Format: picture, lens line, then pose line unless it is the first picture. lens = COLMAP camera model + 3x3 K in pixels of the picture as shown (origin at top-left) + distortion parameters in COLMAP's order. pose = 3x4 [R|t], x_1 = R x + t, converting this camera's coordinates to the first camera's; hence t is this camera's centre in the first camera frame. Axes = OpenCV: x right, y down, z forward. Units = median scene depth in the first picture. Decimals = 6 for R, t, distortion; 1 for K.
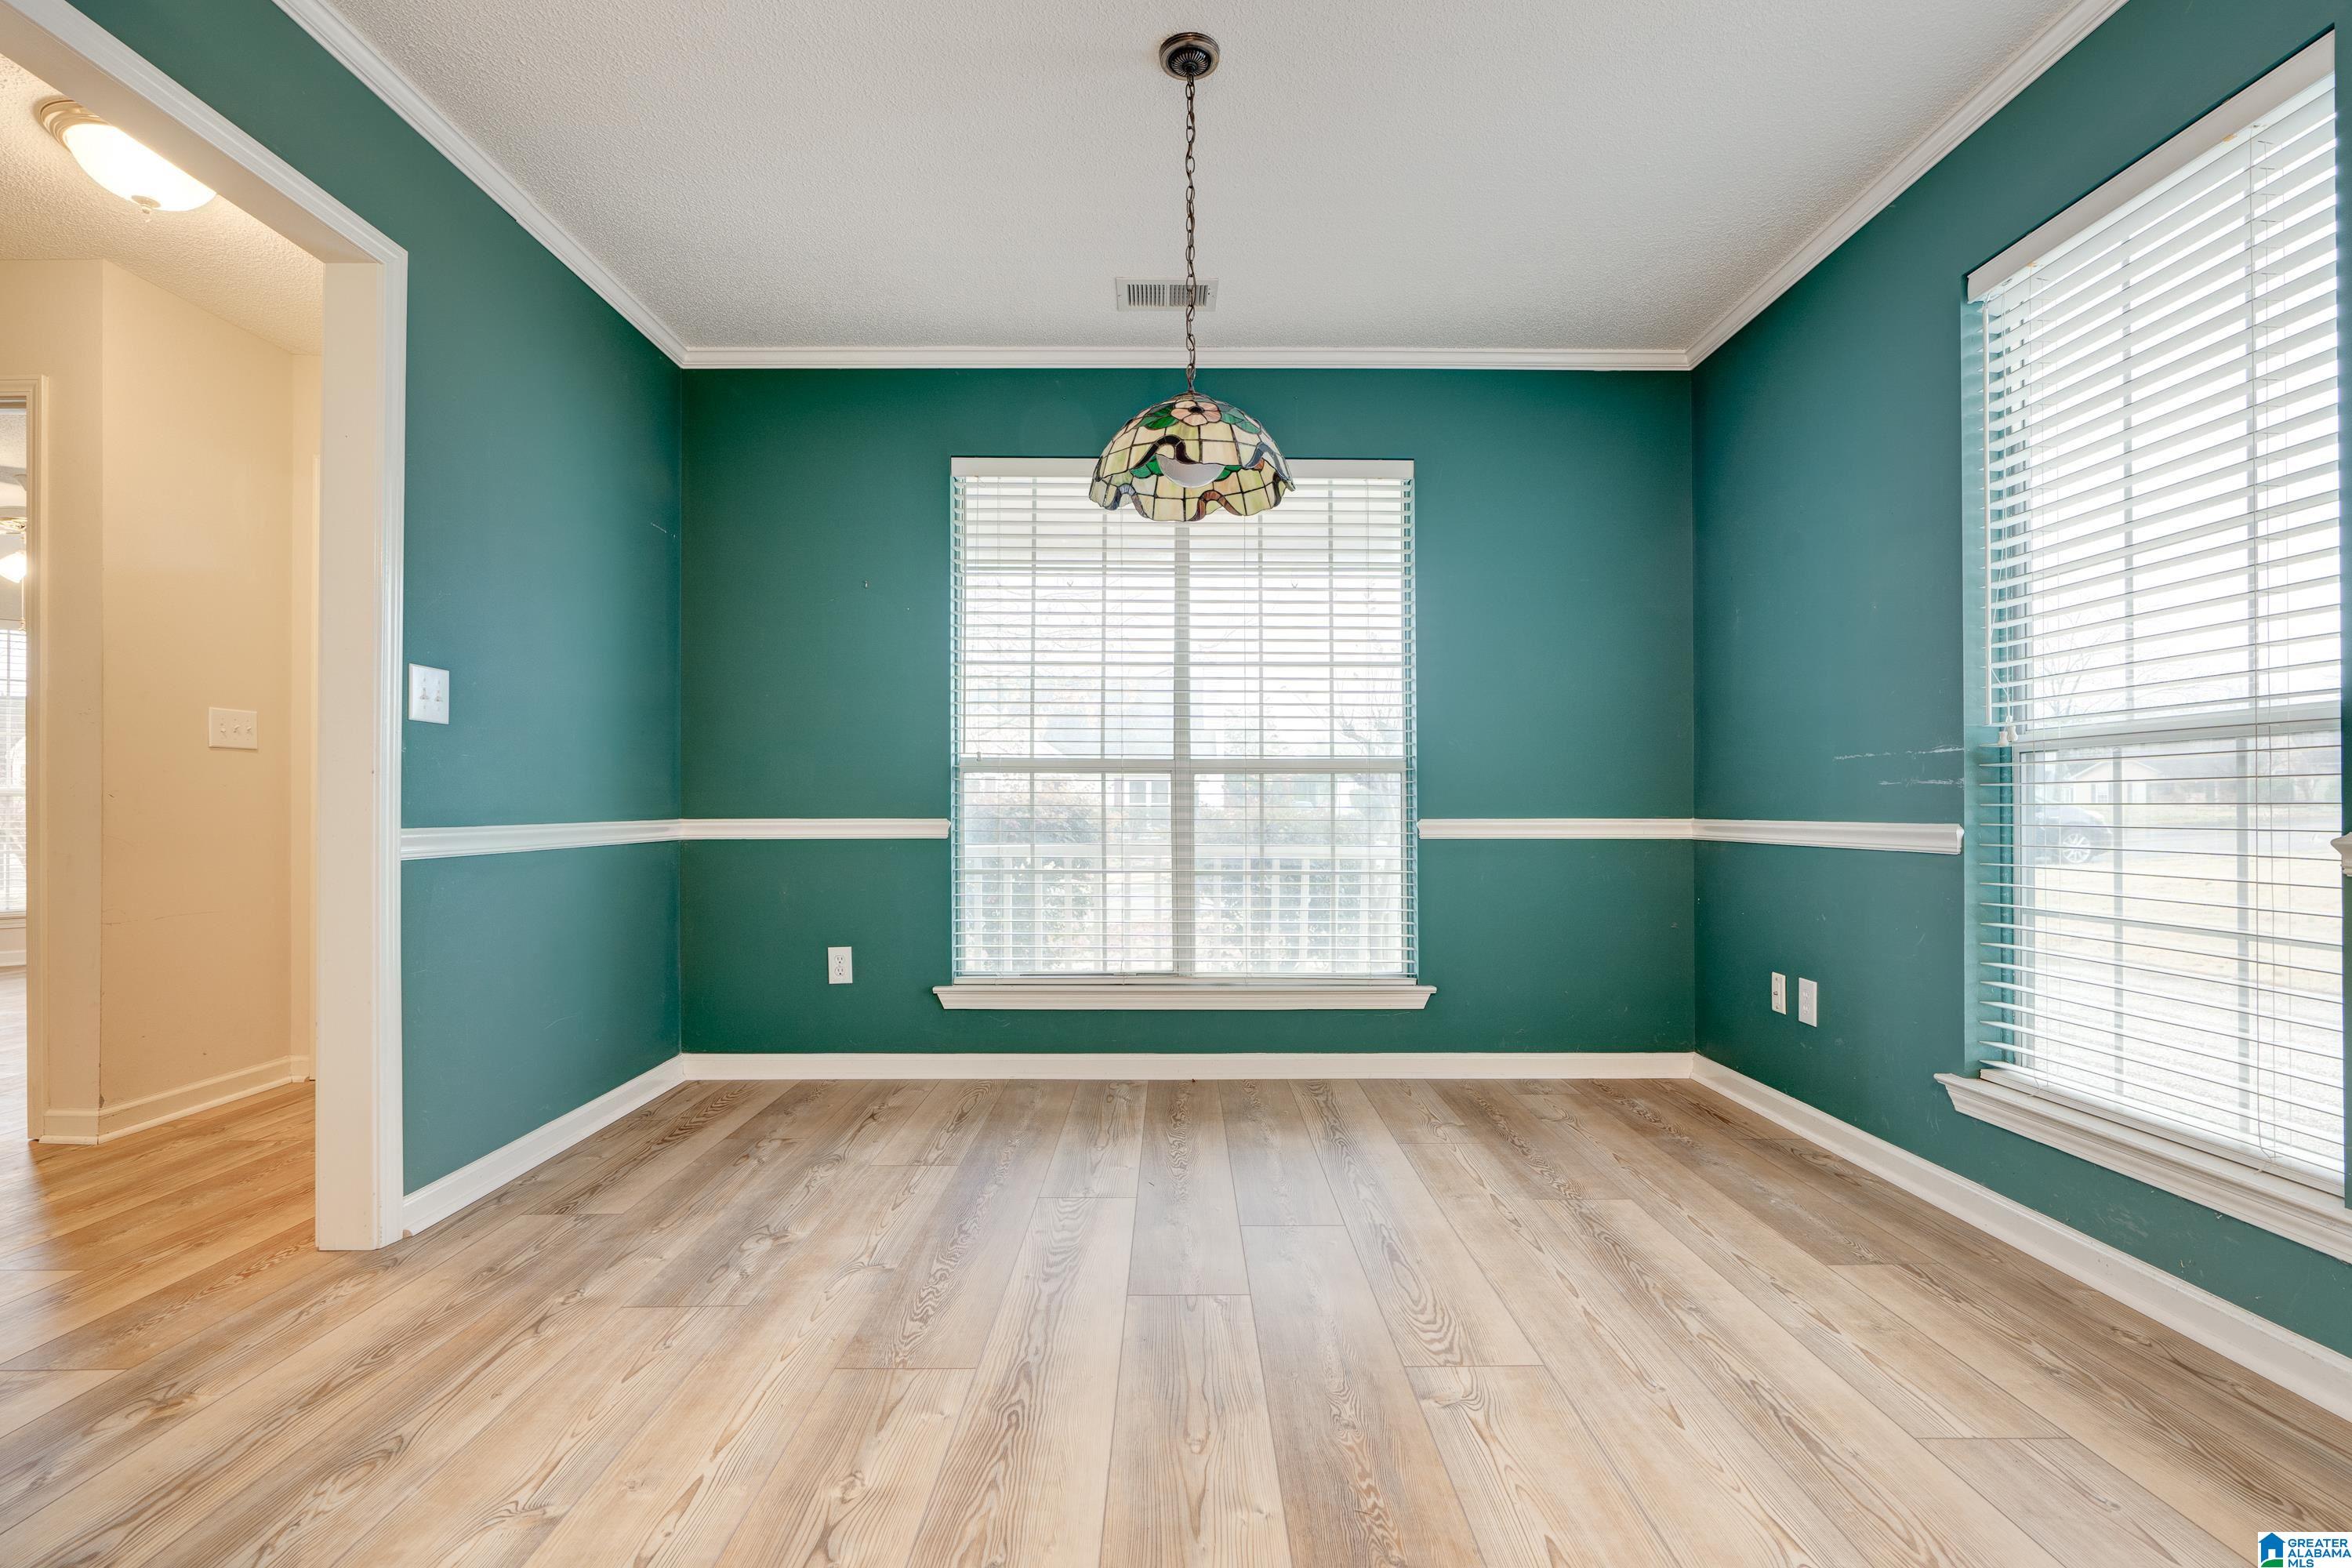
lens RADIAL K [[1068.3, 0, 1184.5], [0, 1068.3, 803.4], [0, 0, 1]] dist [-0.009540, 0.003619]
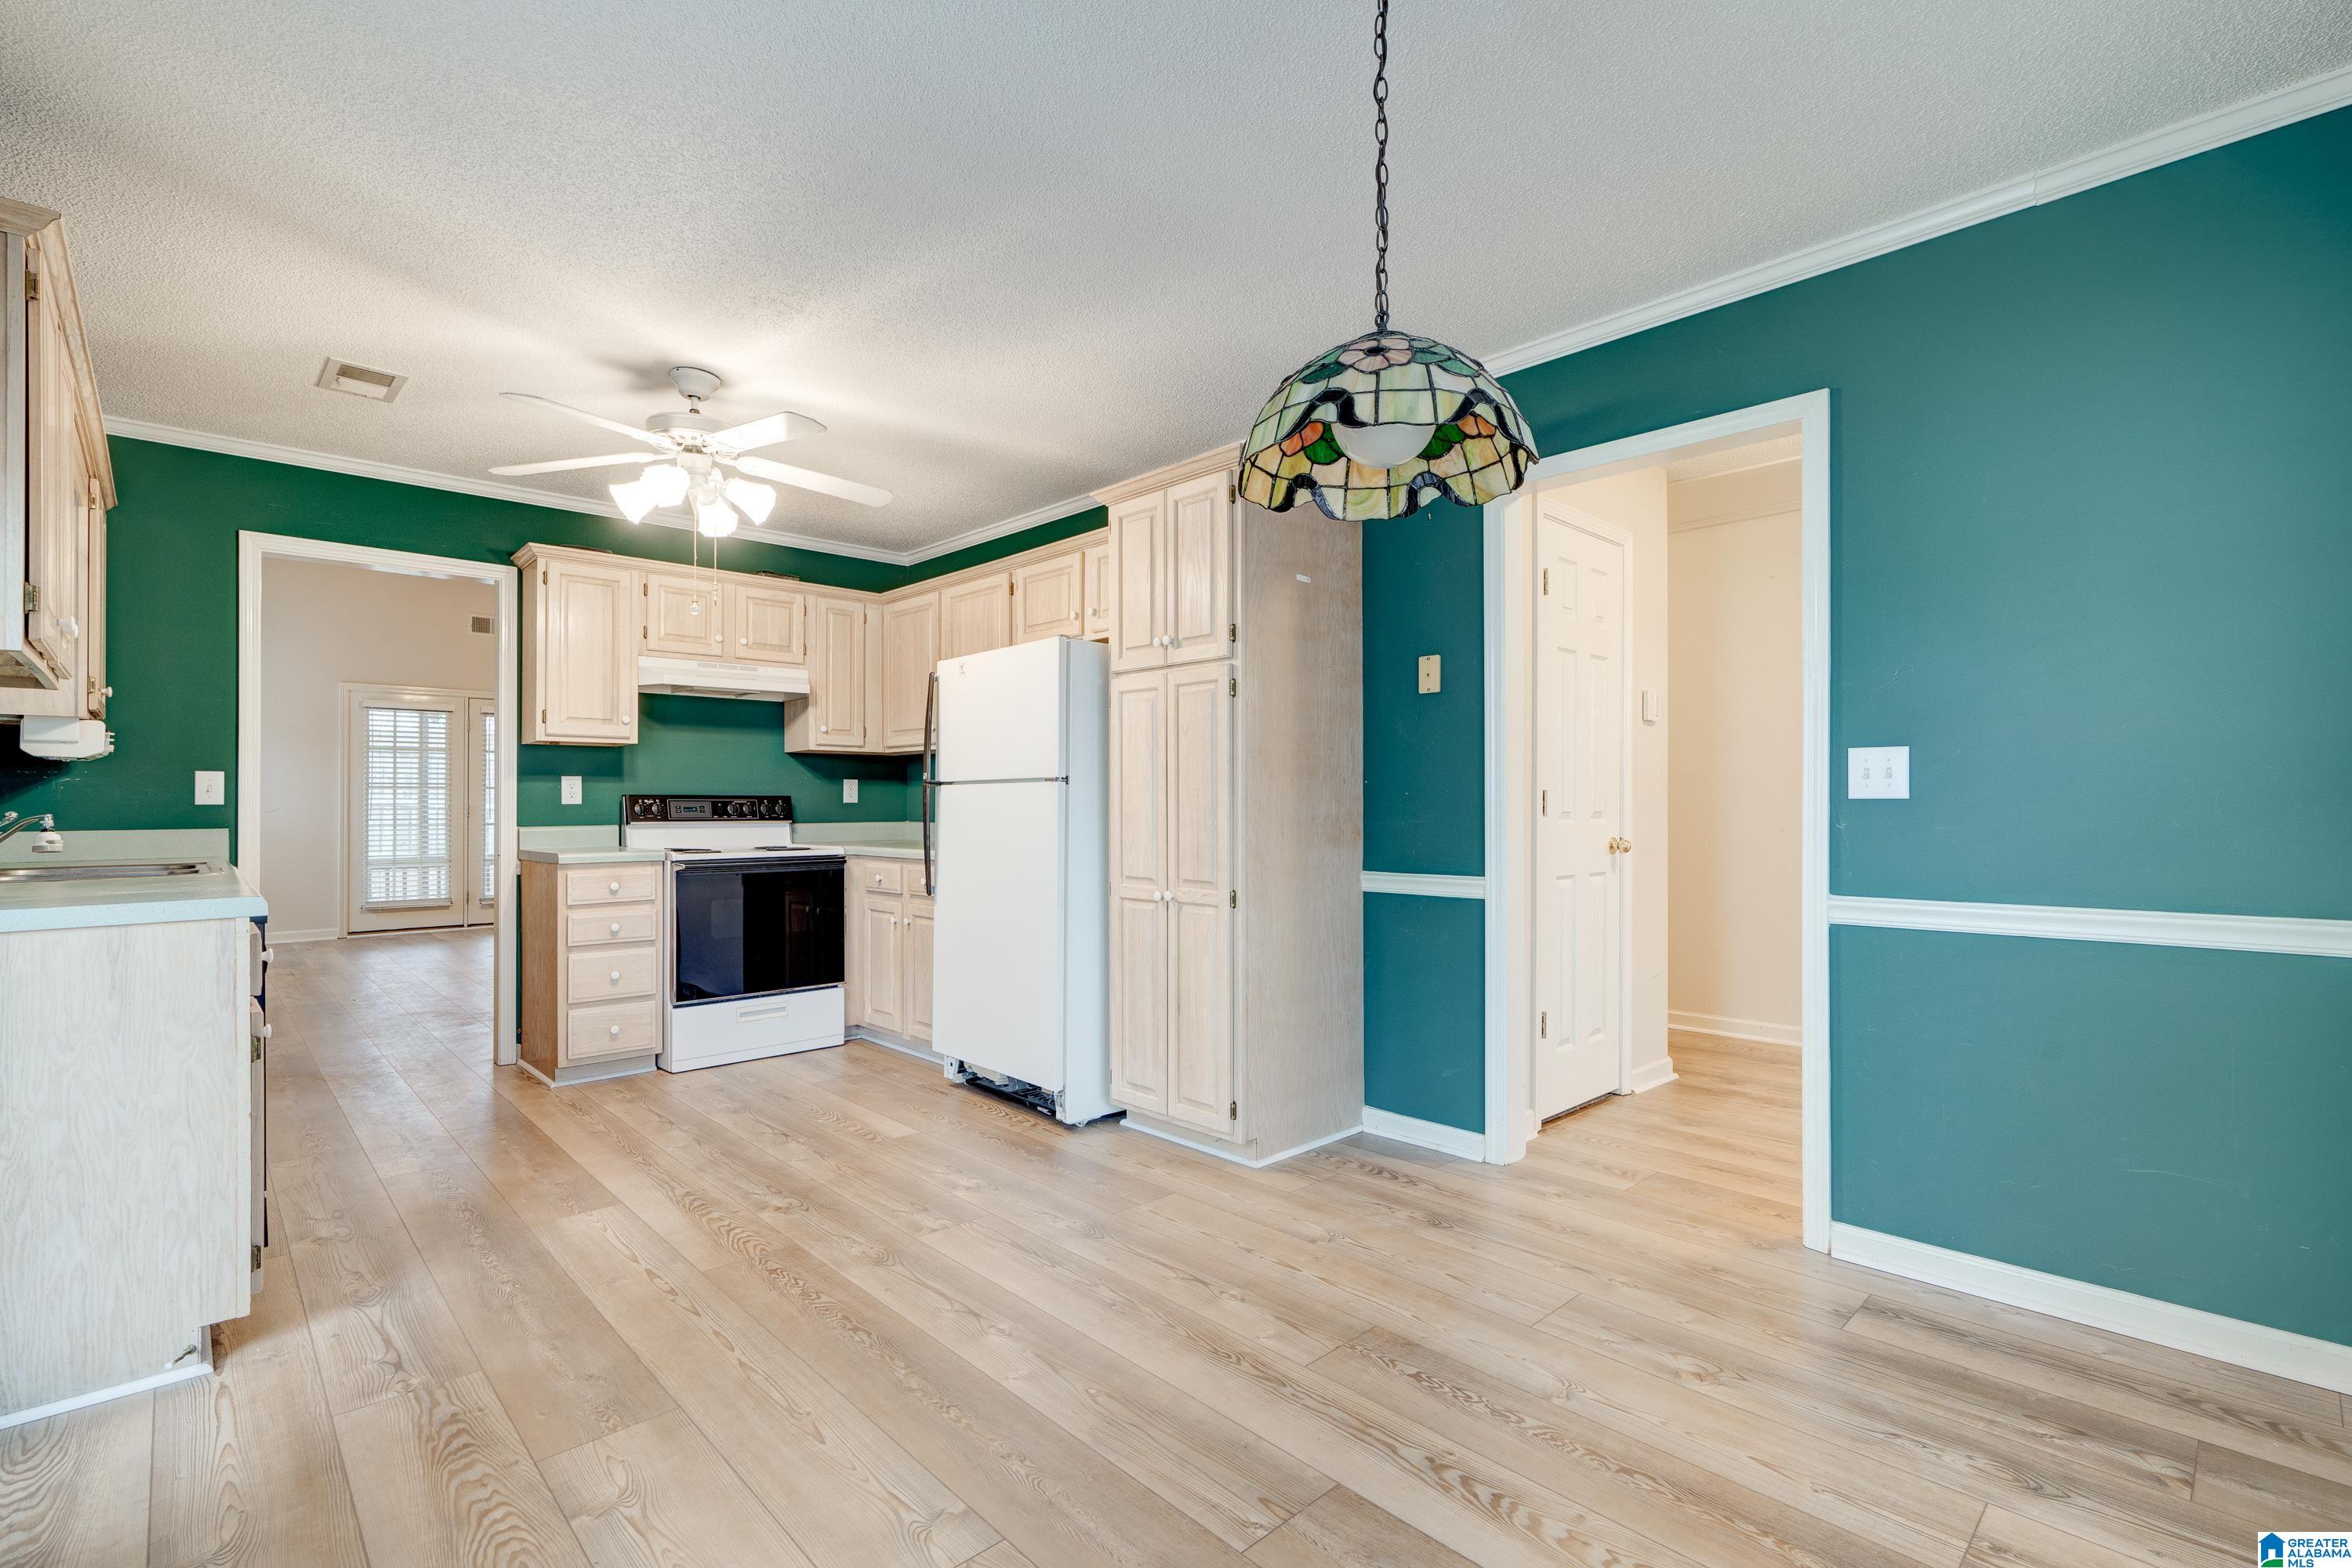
lens RADIAL K [[1068.3, 0, 1180.7], [0, 1068.3, 799.4], [0, 0, 1]] dist [-0.009540, 0.003619]
pose [[-0.730751, -0.001479, -0.682643, 0.489441], [0.005574, 0.999951, -0.008134, -0.065684], [0.682622, -0.009749, -0.730707, 1.206935]]
